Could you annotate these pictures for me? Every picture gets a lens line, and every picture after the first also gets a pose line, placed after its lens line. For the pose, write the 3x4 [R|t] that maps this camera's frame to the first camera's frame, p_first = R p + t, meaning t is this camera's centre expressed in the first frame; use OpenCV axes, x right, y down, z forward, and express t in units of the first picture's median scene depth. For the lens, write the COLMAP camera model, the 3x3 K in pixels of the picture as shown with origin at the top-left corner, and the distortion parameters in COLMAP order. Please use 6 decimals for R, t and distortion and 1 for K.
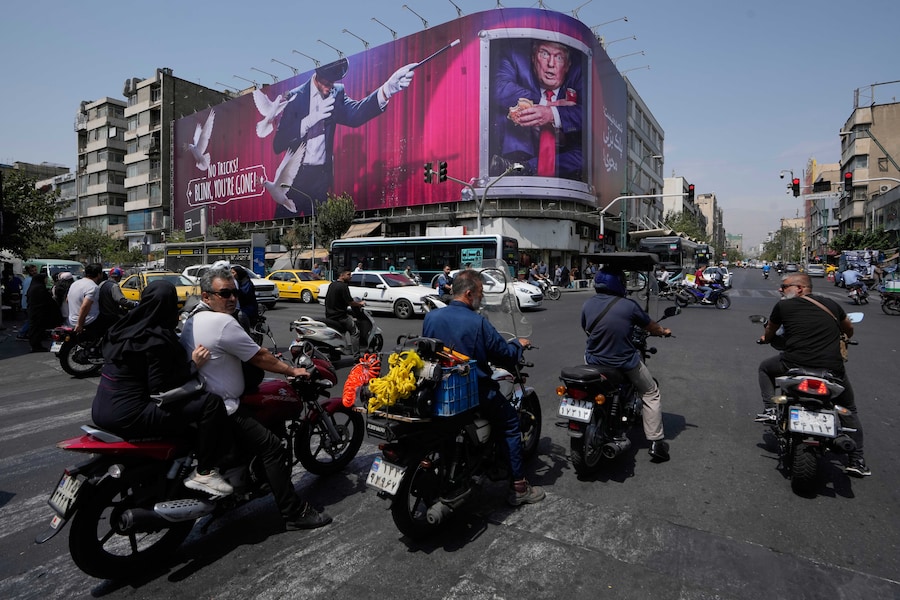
lens RADIAL K [[460.6, 0, 450.8], [0, 460.6, 300.3], [0, 0, 1]] dist [-0.066156, 0.000432]
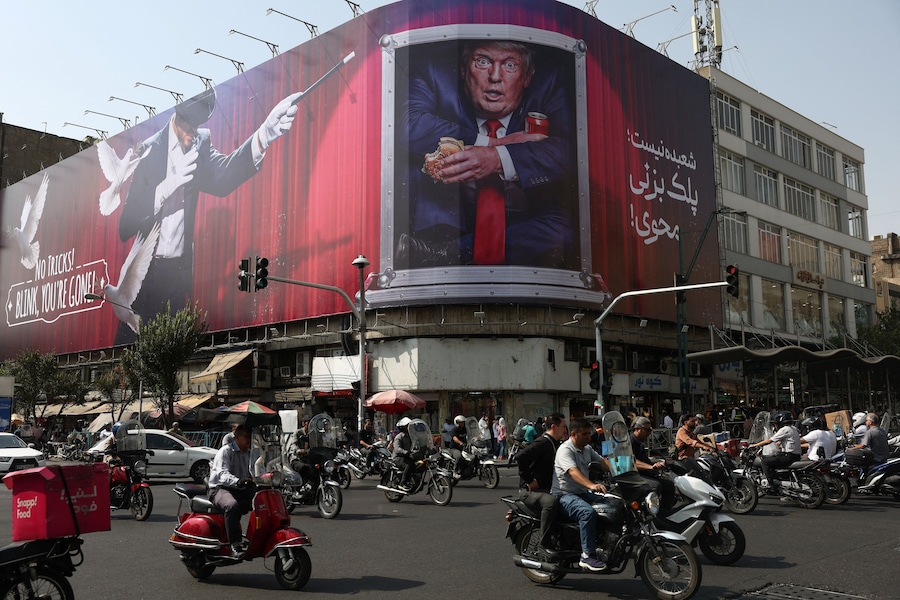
lens RADIAL K [[931.5, 0, 450.2], [0, 931.5, 299.0], [0, 0, 1]] dist [-0.013215, 0.000000]
pose [[0.976487, -0.041653, -0.211514, 0.380247], [-0.001476, 0.979841, -0.199771, 0.005913], [0.215571, 0.195386, 0.956741, -0.116991]]
